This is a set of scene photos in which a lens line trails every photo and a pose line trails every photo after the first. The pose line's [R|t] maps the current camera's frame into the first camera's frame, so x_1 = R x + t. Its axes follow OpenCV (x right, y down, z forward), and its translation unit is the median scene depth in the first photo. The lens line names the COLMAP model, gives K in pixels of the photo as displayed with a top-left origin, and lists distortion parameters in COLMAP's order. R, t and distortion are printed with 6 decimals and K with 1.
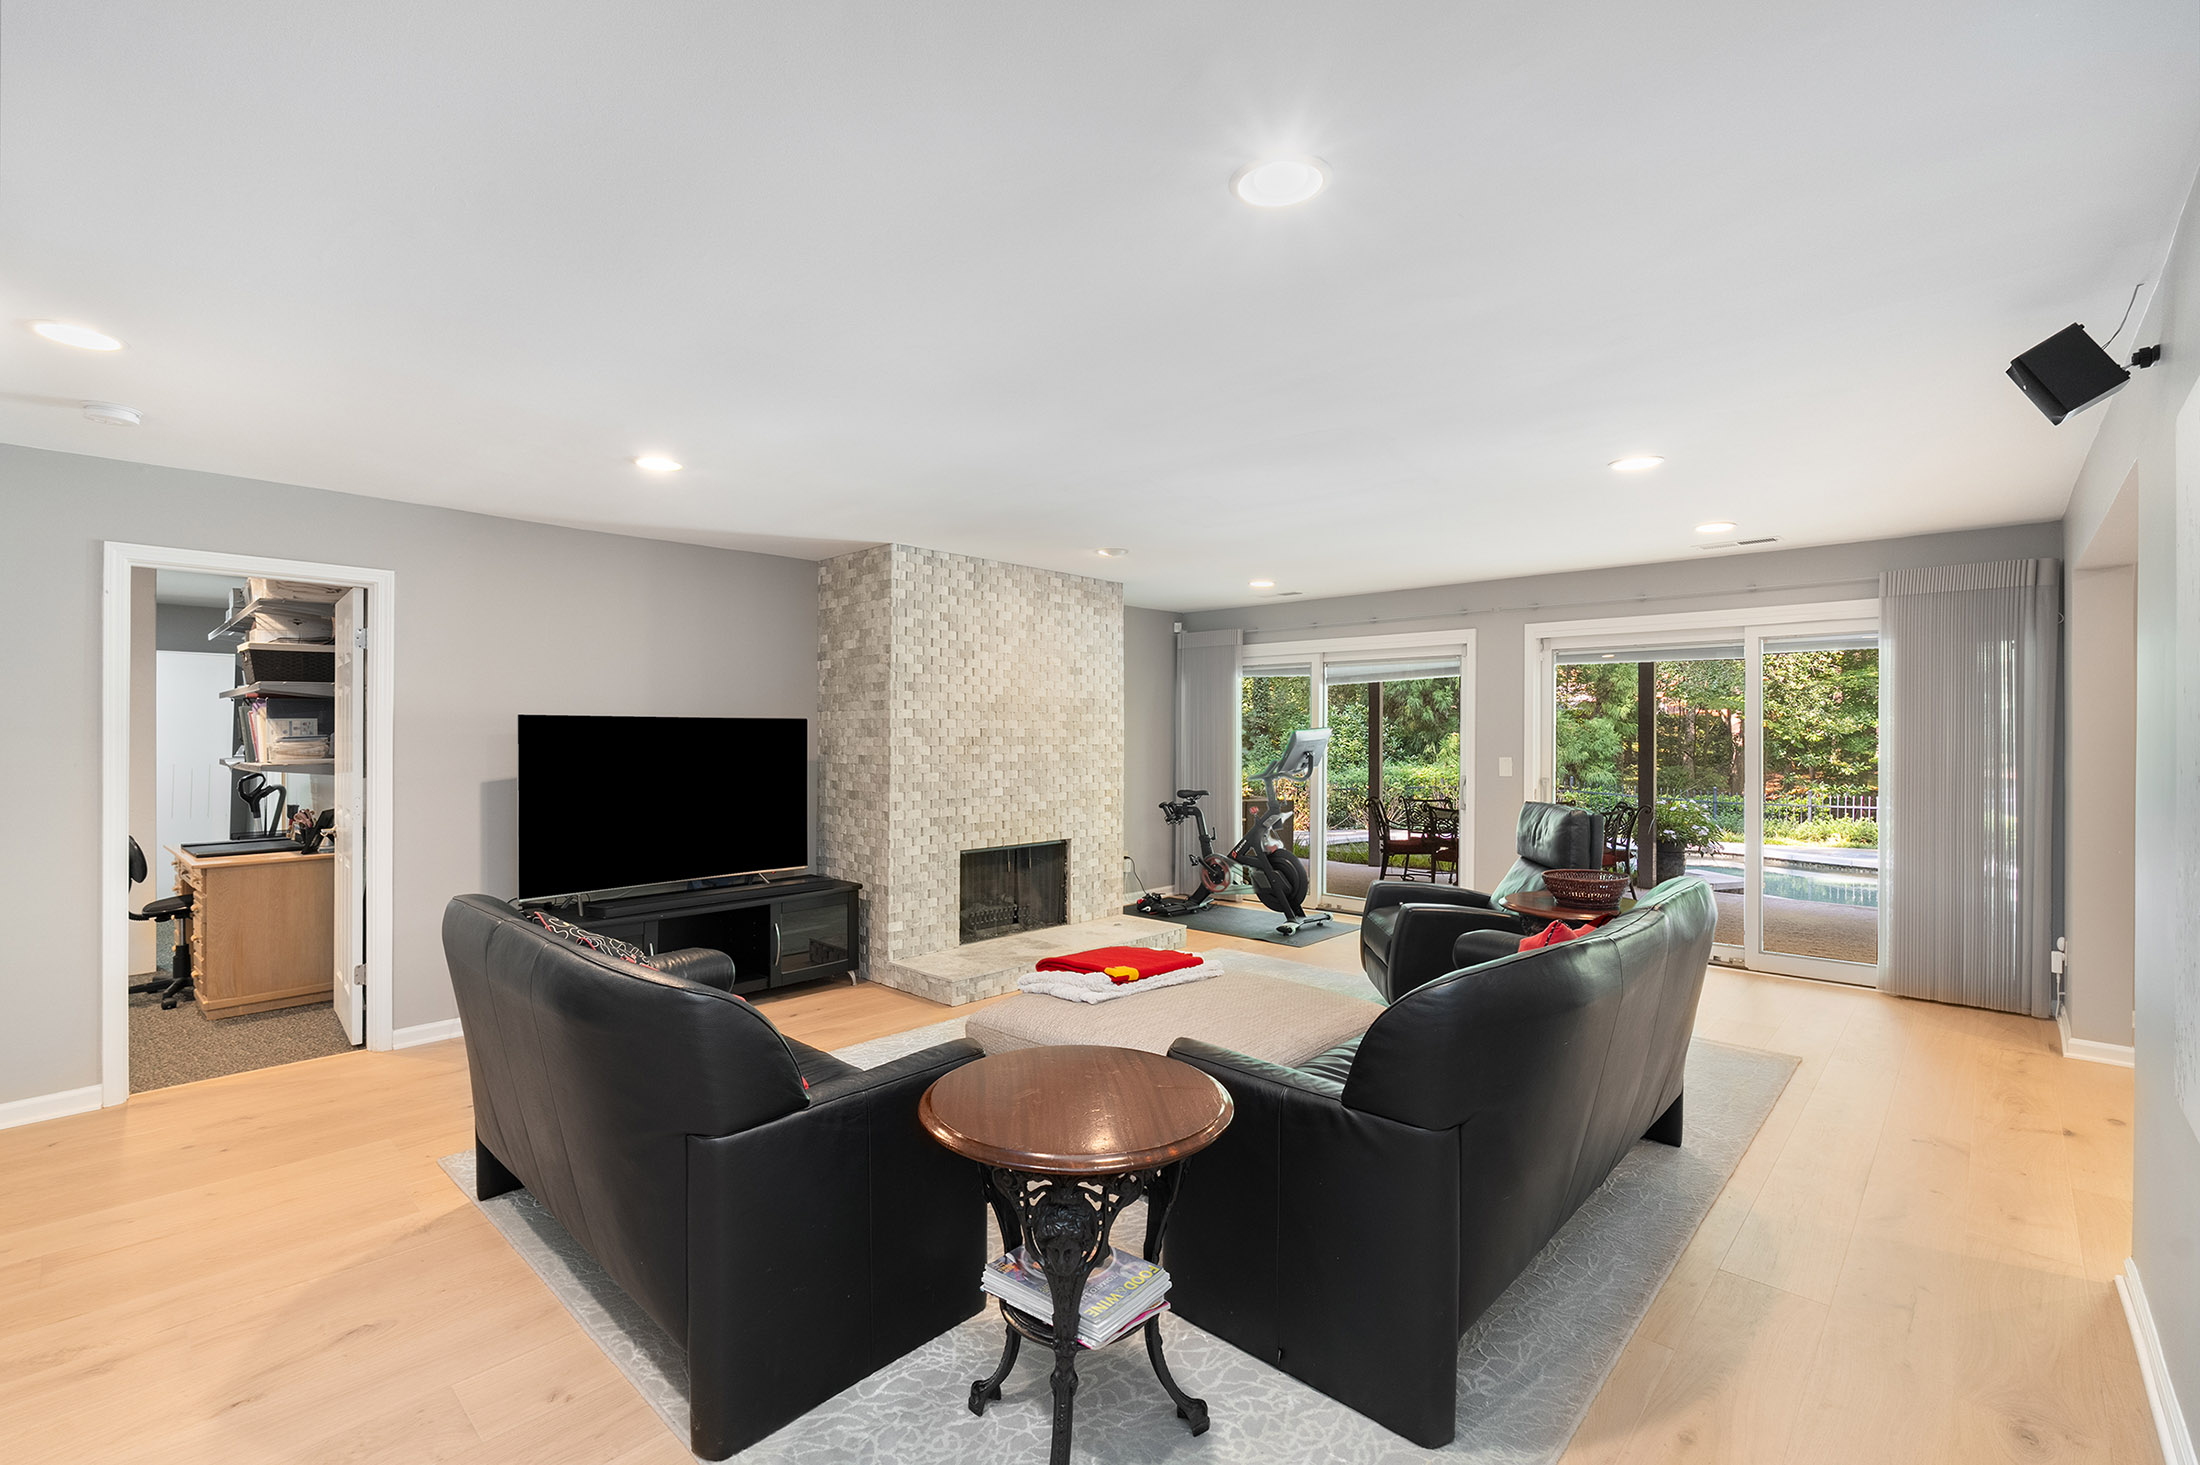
lens RADIAL K [[962.2, 0, 1100.0], [0, 962.2, 732.5], [0, 0, 1]] dist [-0.002735, -0.000367]
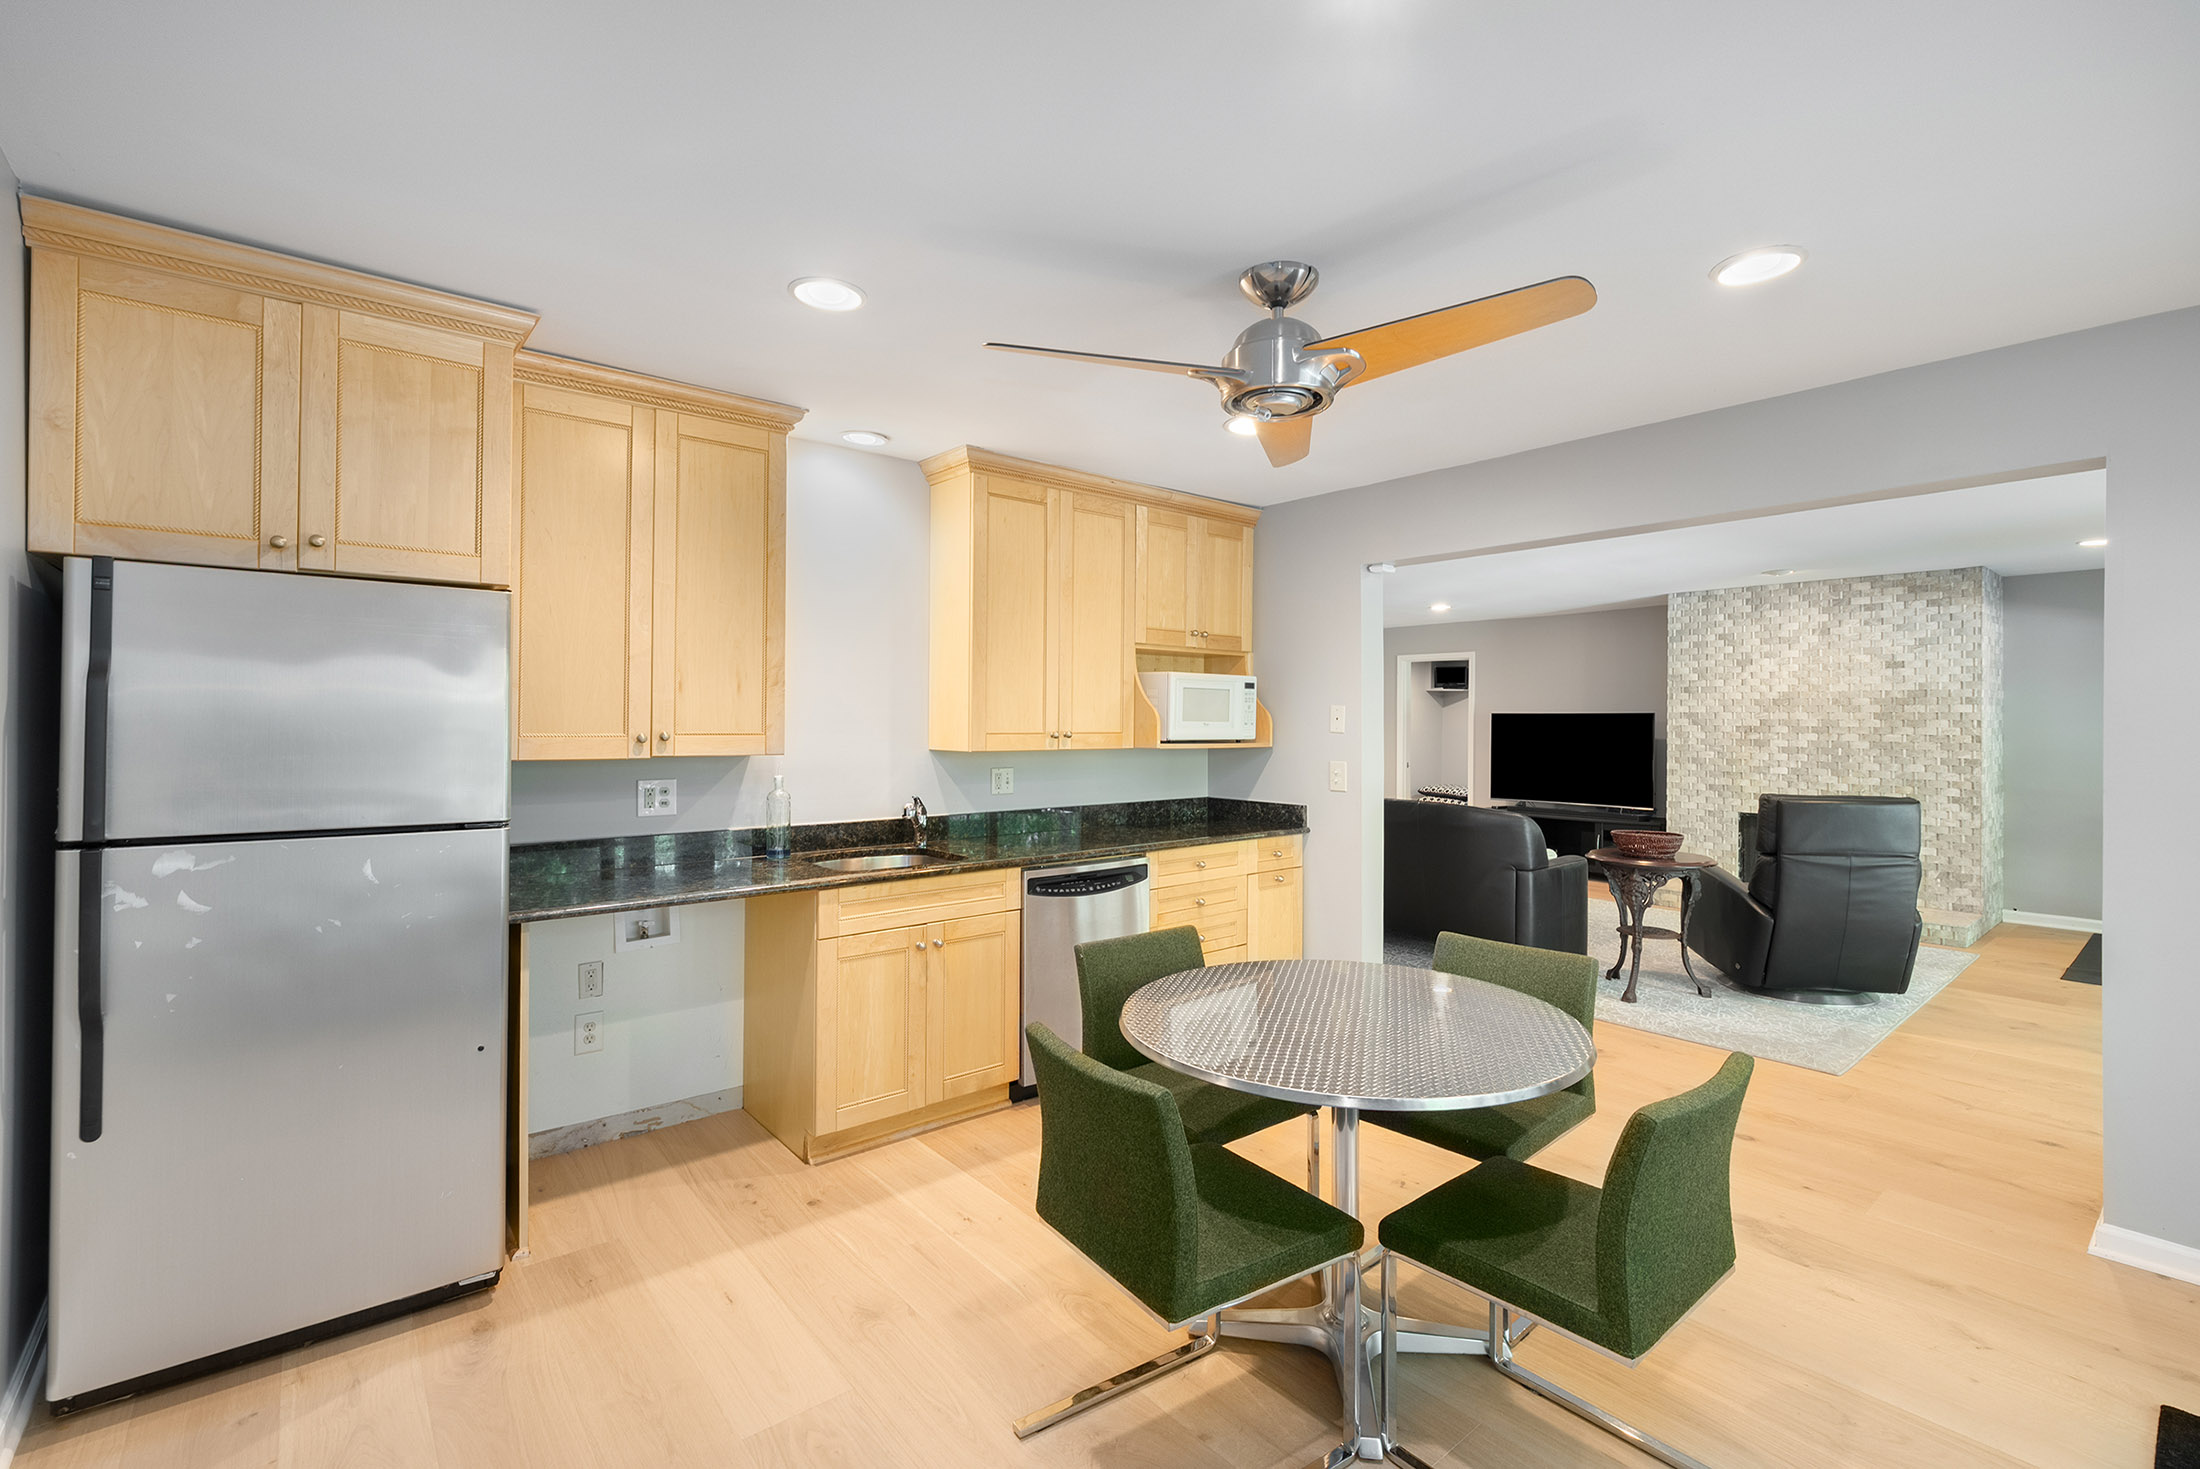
lens RADIAL K [[962.2, 0, 1100.0], [0, 962.2, 734.5], [0, 0, 1]] dist [-0.002735, -0.000367]
pose [[-0.132043, 0.013180, -0.991156, 1.245841], [-0.004887, 0.999891, 0.013947, 0.002475], [0.991232, 0.006686, -0.131965, 0.301296]]
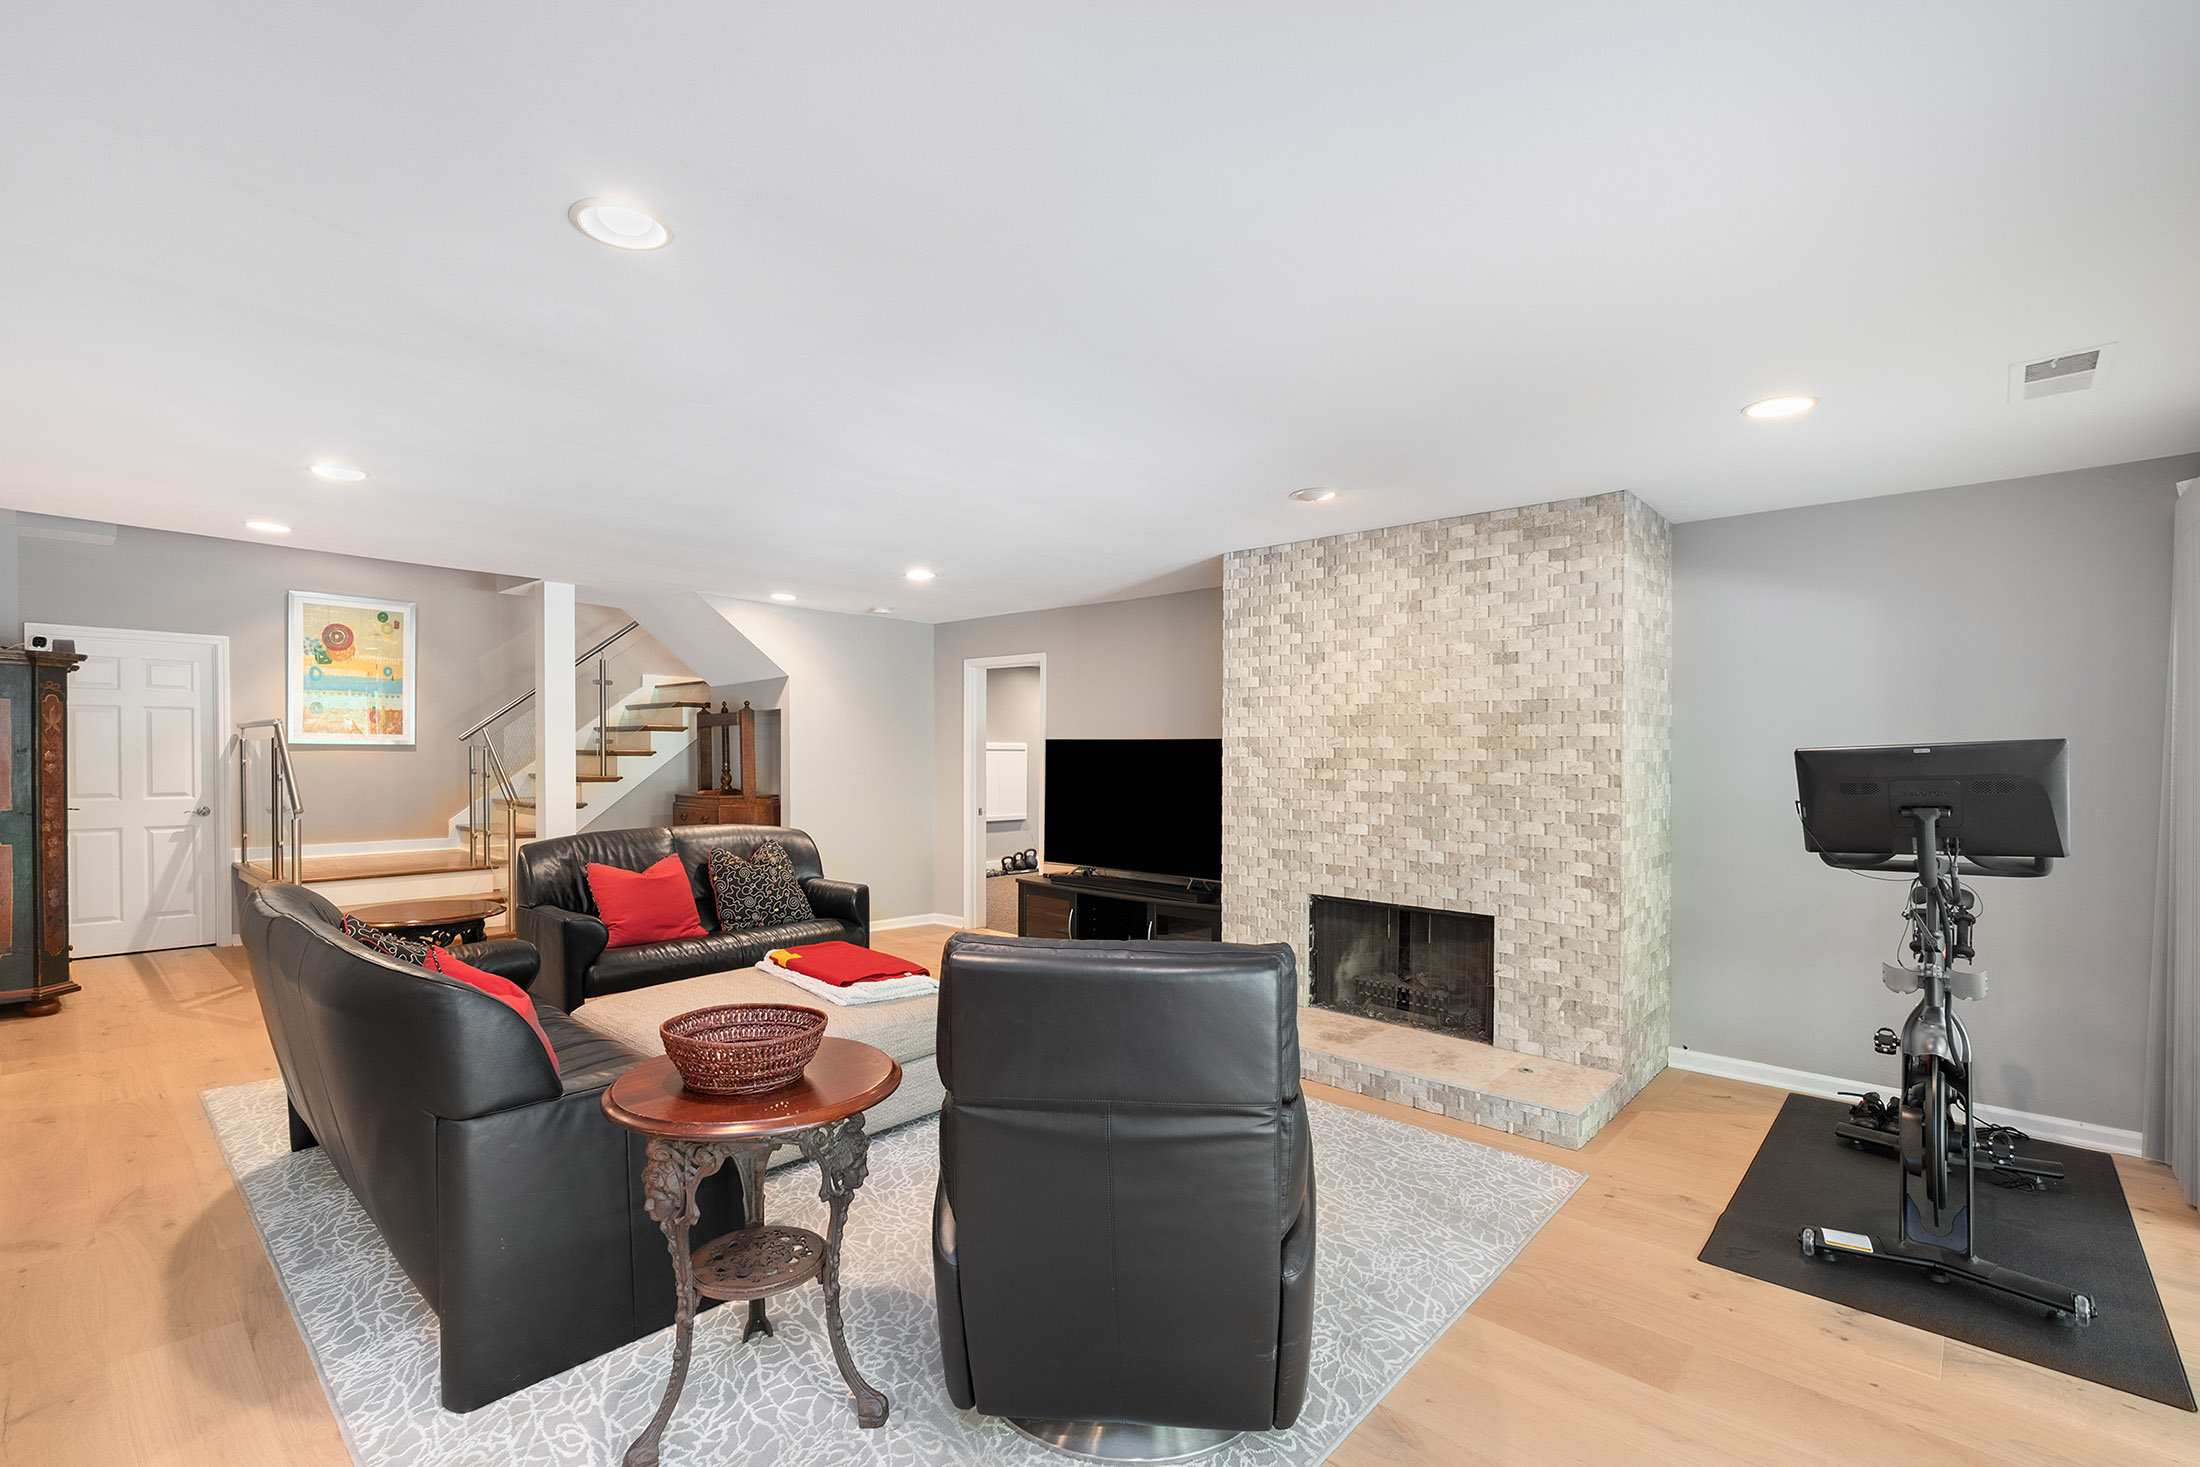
lens RADIAL K [[970.3, 0, 1094.1], [0, 970.3, 776.1], [0, 0, 1]] dist [-0.002969, -0.000166]
pose [[0.007448, 0.021135, -0.999749, 0.684019], [-0.010600, 0.999722, 0.021056, 0.004593], [0.999916, 0.010440, 0.007670, 0.790073]]
